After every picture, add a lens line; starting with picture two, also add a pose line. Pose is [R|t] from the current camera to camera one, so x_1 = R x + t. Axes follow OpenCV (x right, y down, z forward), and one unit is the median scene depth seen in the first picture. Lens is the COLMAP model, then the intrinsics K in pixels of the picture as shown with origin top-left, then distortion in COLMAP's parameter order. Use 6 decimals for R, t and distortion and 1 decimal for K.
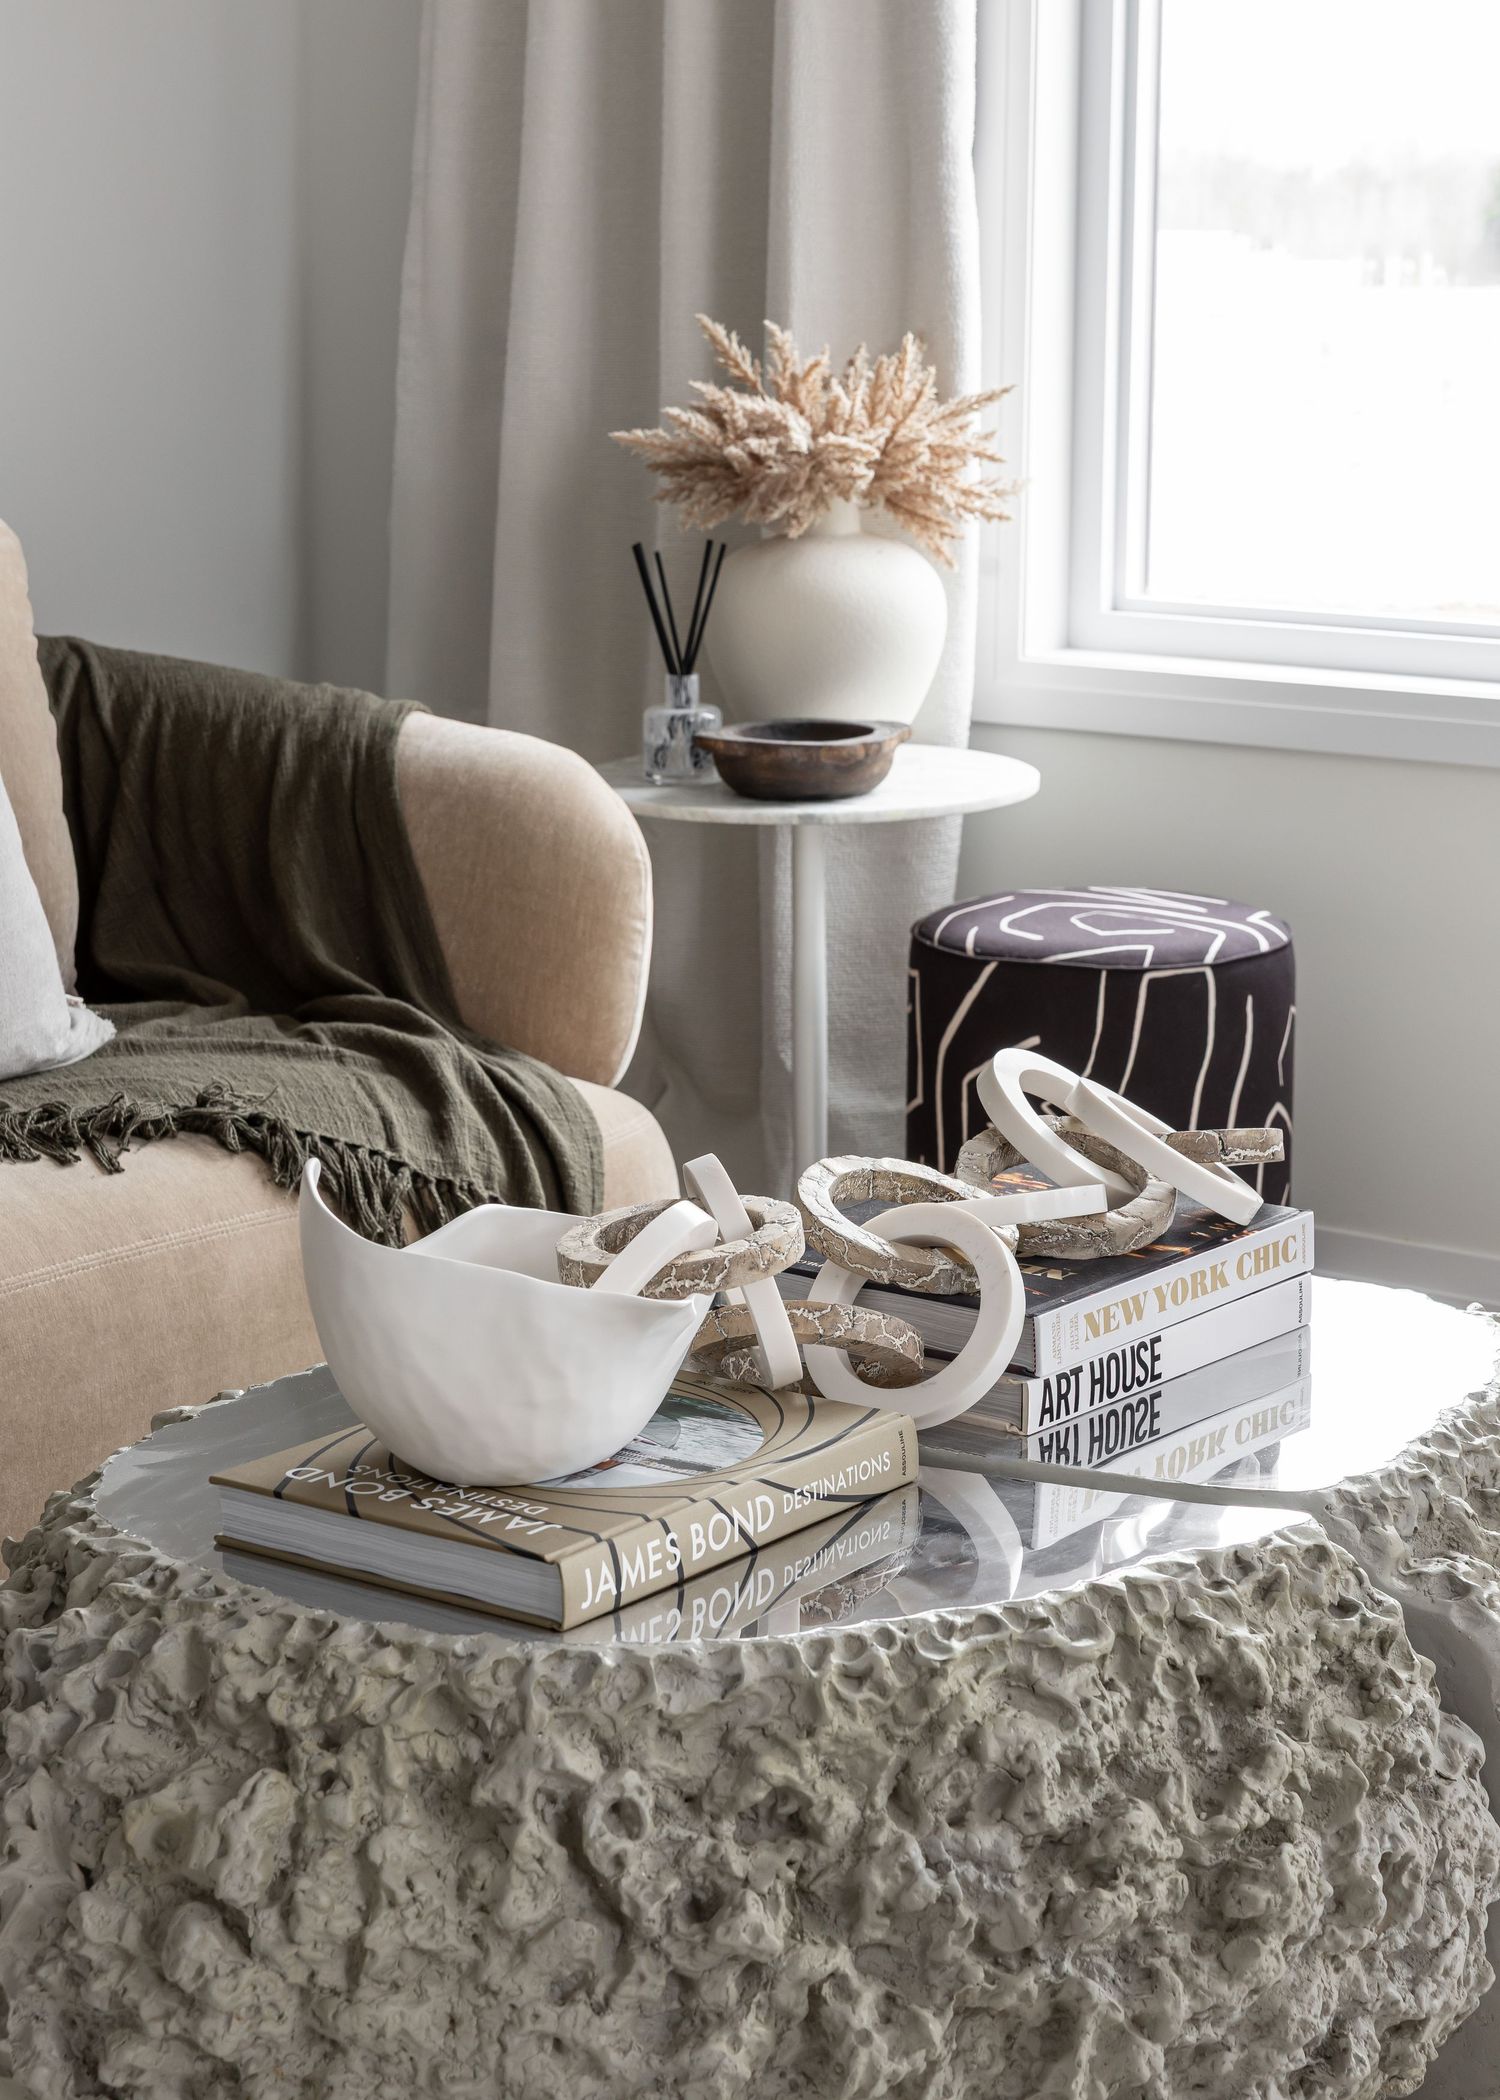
lens RADIAL K [[4269.0, 0, 756.7], [0, 4269.0, 1042.0], [0, 0, 1]] dist [0.037677, 0.000000]
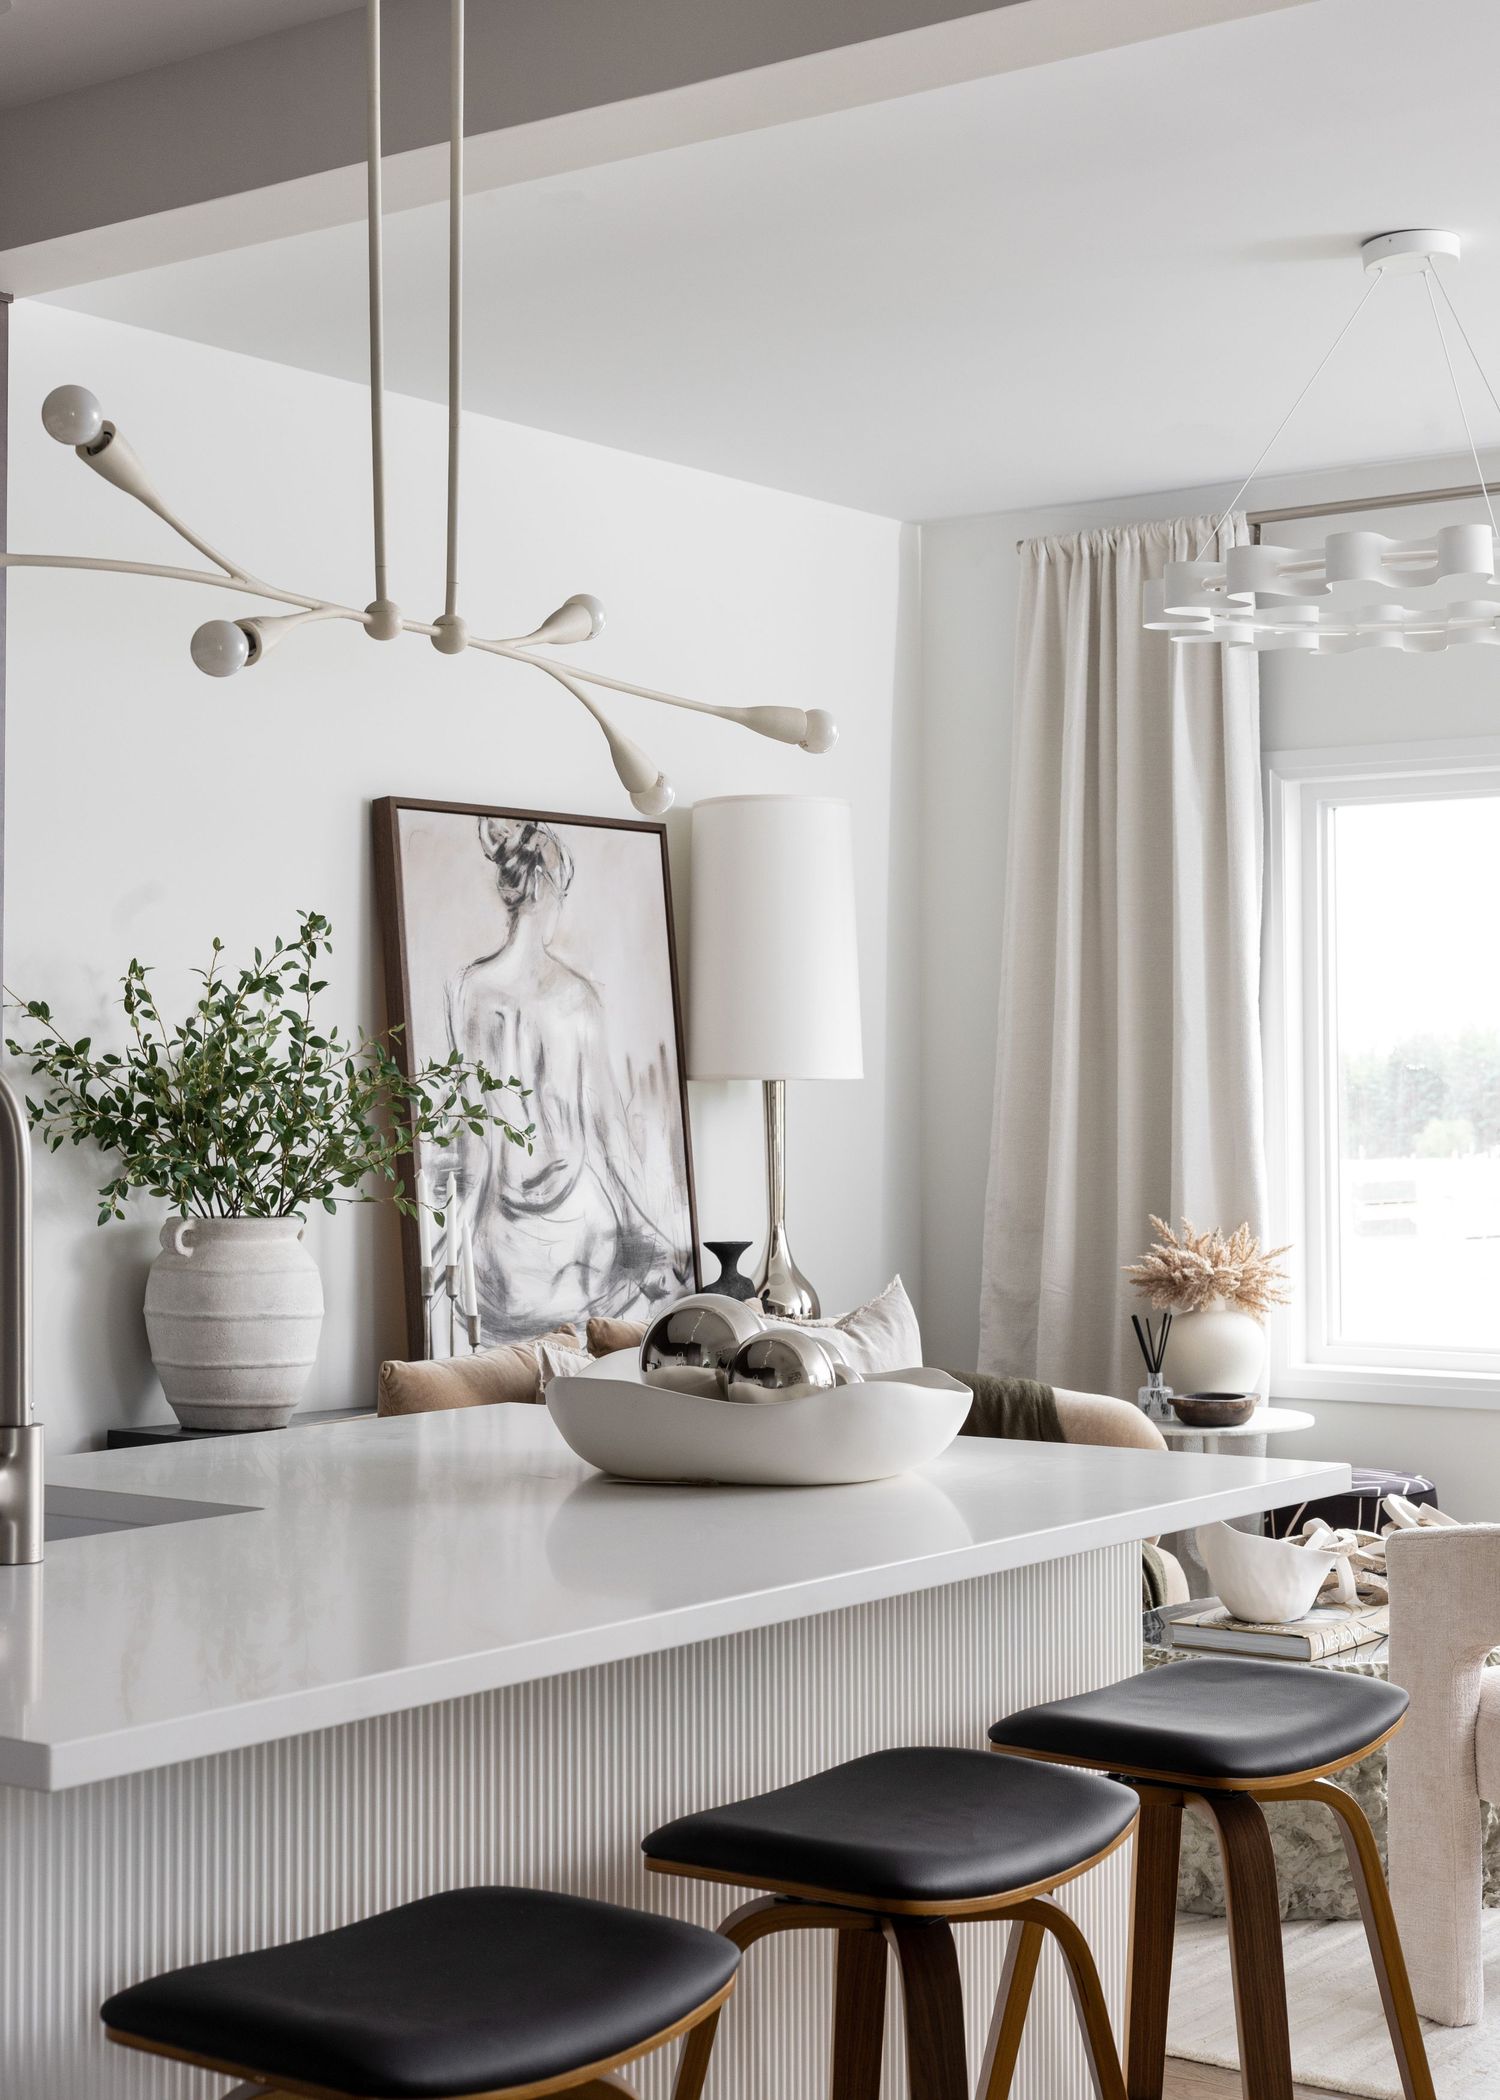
lens RADIAL K [[3339.4, 0, 735.4], [0, 3339.4, 974.2], [0, 0, 1]] dist [0.014386, 0.000000]
pose [[0.999878, -0.008755, 0.012915, -0.399323], [0.011454, 0.973929, -0.226565, 0.163248], [-0.010595, 0.226686, 0.973910, -1.175596]]
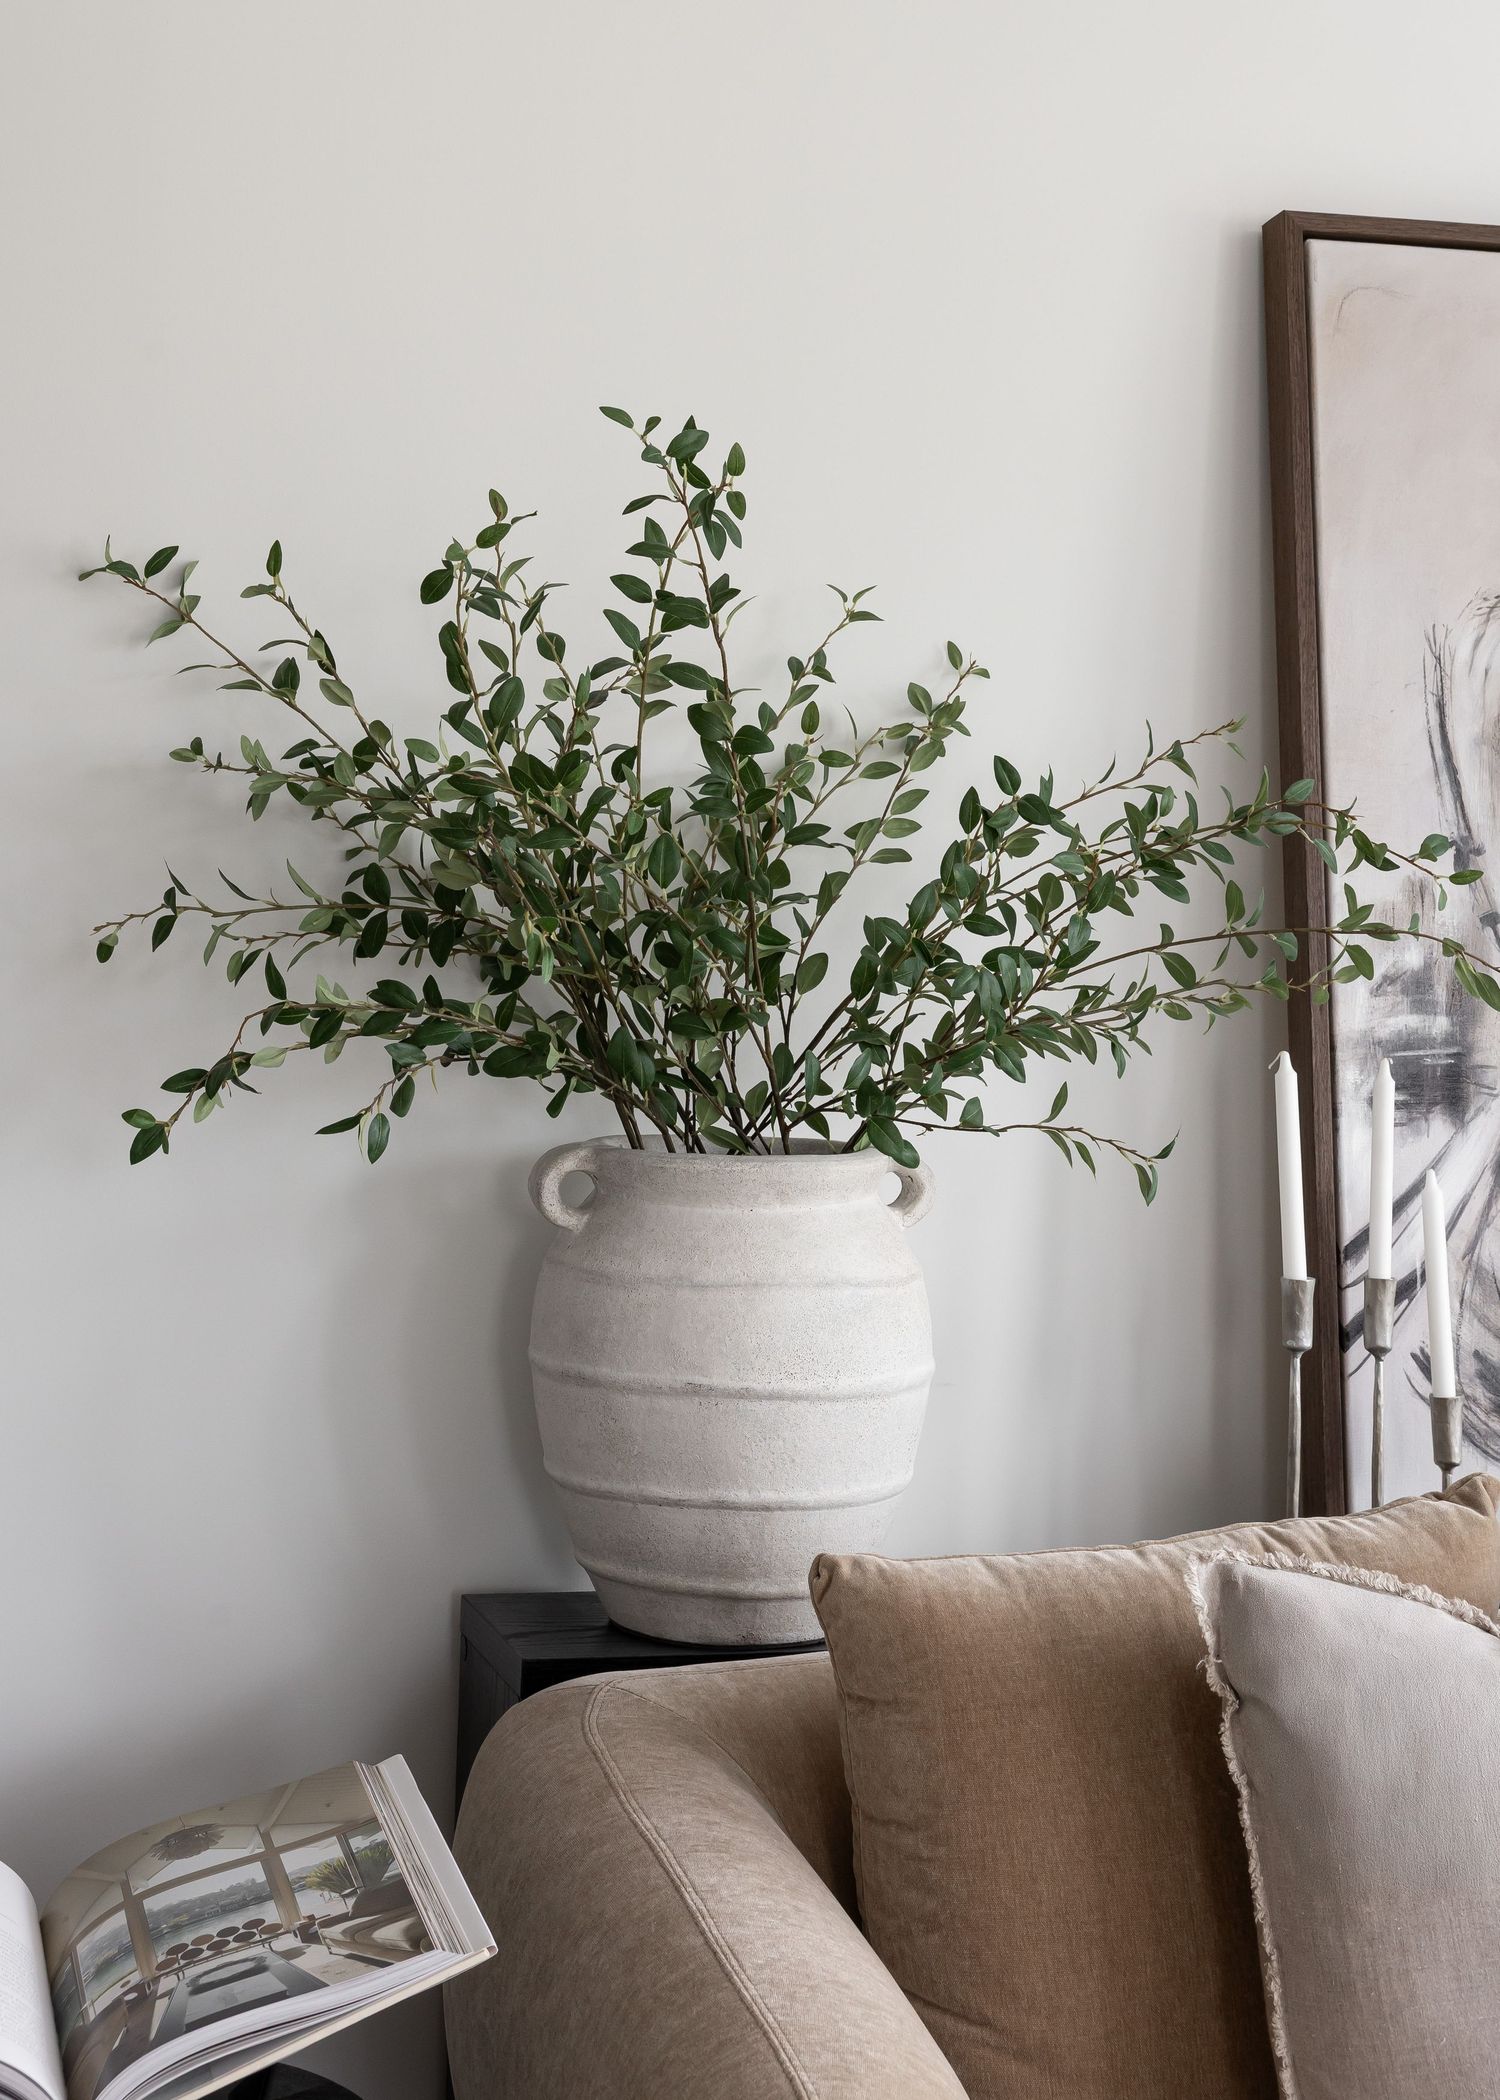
lens RADIAL K [[3339.4, 0, 709.5], [0, 3339.4, 751.1], [0, 0, 1]] dist [0.014386, 0.000000]
pose [[0.796543, -0.014296, -0.604413, -0.109491], [-0.127562, 0.973240, -0.191131, -0.116415], [0.590972, 0.229344, 0.773404, 0.267099]]
